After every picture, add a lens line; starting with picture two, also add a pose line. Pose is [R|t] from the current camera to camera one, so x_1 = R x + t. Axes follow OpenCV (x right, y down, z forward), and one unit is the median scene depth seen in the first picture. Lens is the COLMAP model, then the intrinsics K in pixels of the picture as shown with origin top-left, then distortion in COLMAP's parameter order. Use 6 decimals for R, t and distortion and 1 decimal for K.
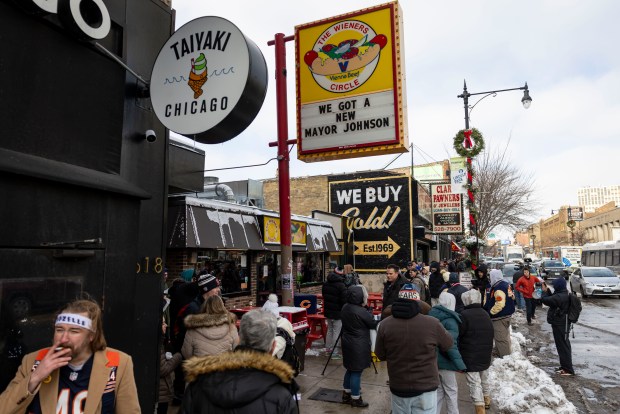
lens RADIAL K [[420.6, 0, 309.9], [0, 420.6, 206.6], [0, 0, 1]] dist [-0.001065, -0.000542]
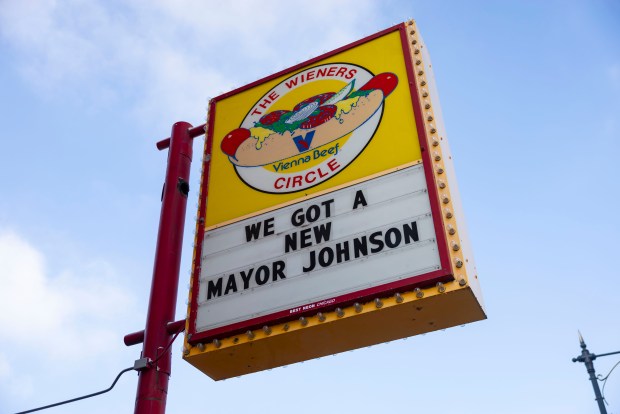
lens RADIAL K [[664.6, 0, 309.6], [0, 664.6, 206.6], [0, 0, 1]] dist [0.008586, 0.000000]
pose [[0.999604, -0.020814, -0.018932, 0.098247], [0.007132, 0.838335, -0.545108, 0.095422], [0.027217, 0.544757, 0.838152, 0.469104]]
